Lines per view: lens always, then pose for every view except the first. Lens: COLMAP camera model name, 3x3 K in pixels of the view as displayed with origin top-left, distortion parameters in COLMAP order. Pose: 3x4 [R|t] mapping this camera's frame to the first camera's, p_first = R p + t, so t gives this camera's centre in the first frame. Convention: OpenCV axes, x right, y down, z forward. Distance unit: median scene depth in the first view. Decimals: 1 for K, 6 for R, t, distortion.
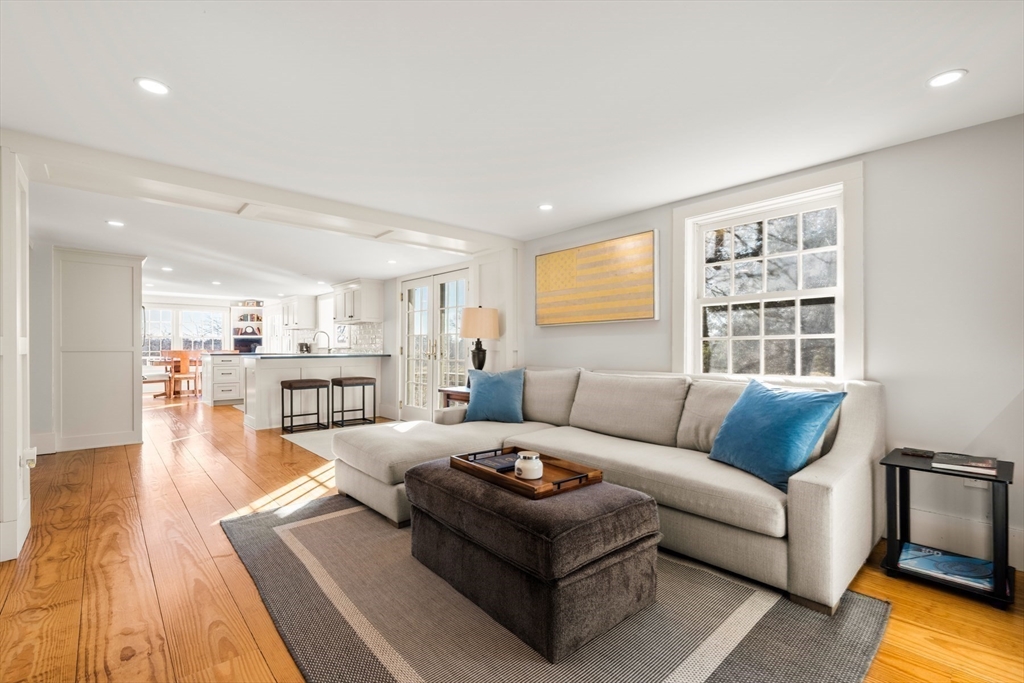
lens RADIAL K [[449.4, 0, 512.4], [0, 449.4, 345.5], [0, 0, 1]] dist [-0.000732, -0.001586]
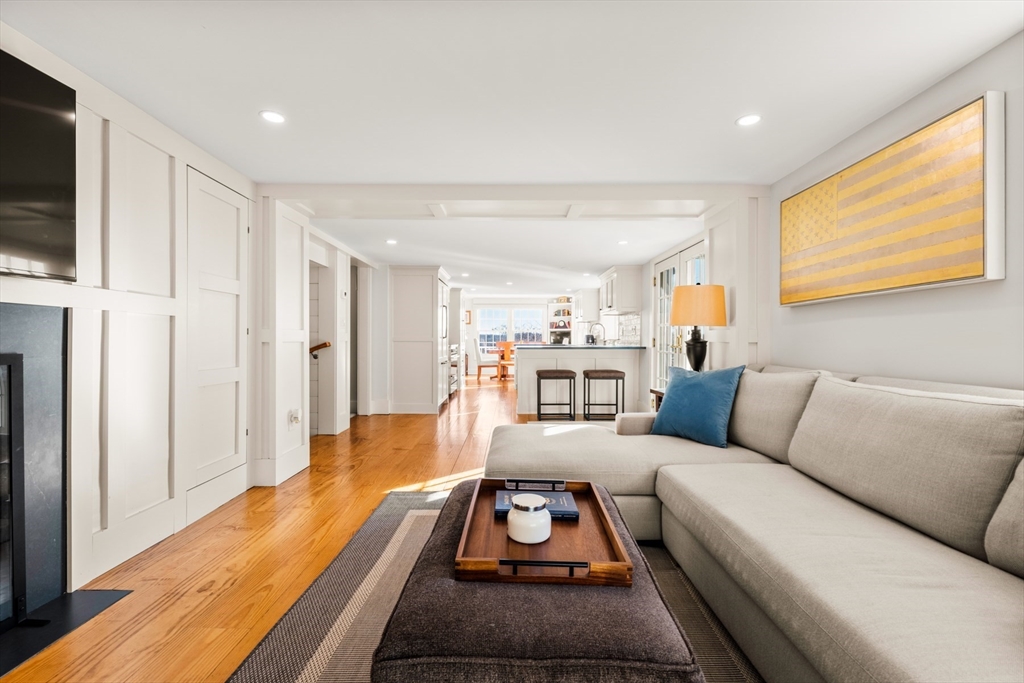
lens RADIAL K [[449.4, 0, 509.0], [0, 449.4, 339.8], [0, 0, 1]] dist [-0.000732, -0.001586]
pose [[0.741963, 0.001859, -0.670438, 0.198883], [0.000355, 0.999995, 0.003166, 0.004780], [0.670441, -0.002588, 0.741959, 0.227453]]
